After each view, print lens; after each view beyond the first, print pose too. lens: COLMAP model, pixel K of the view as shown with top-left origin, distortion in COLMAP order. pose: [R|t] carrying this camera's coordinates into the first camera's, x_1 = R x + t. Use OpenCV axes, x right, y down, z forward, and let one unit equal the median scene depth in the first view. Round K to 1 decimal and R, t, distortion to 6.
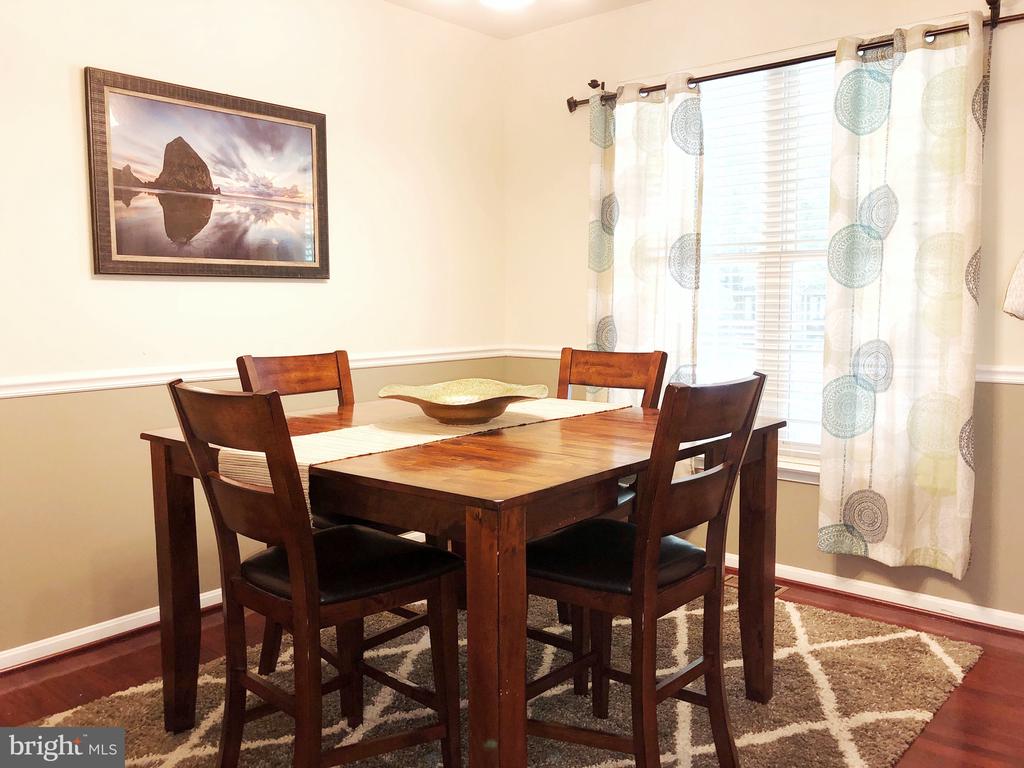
lens RADIAL K [[832.5, 0, 512.0], [0, 832.5, 384.0], [0, 0, 1]] dist [0.001462, 0.006279]
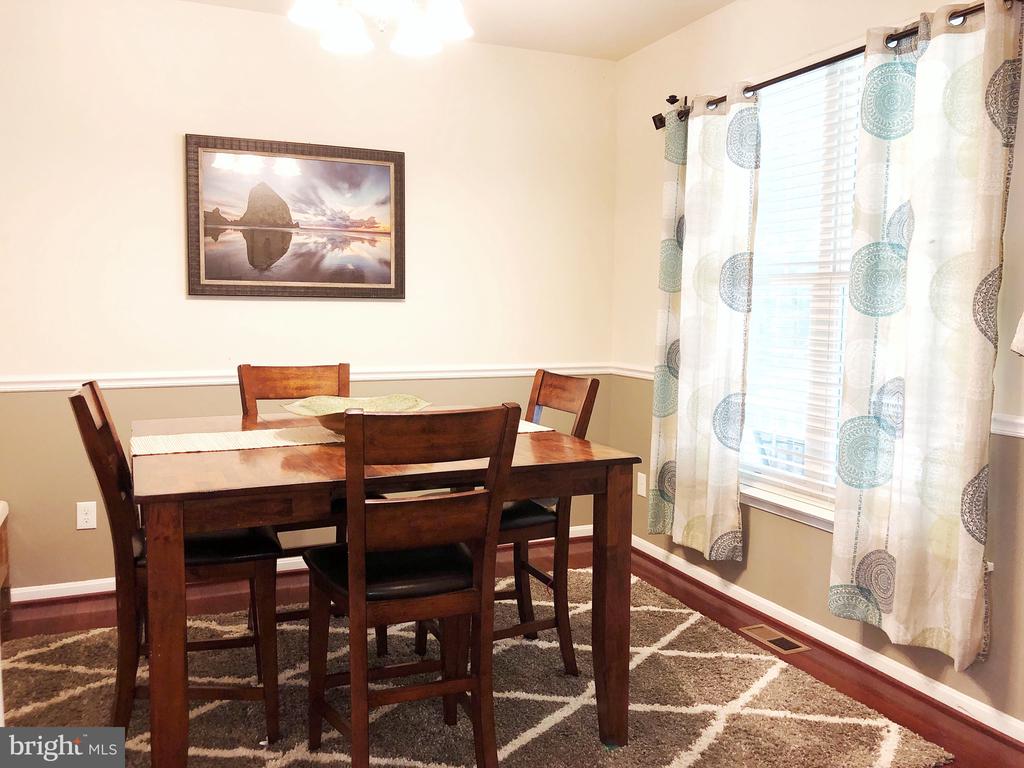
lens RADIAL K [[832.3, 0, 512.0], [0, 832.3, 384.0], [0, 0, 1]] dist [0.019412, -0.011834]
pose [[0.903181, 0.053279, -0.425941, 0.444892], [-0.056484, 0.998390, 0.005113, -0.027556], [0.425528, 0.019441, 0.904736, 0.053008]]
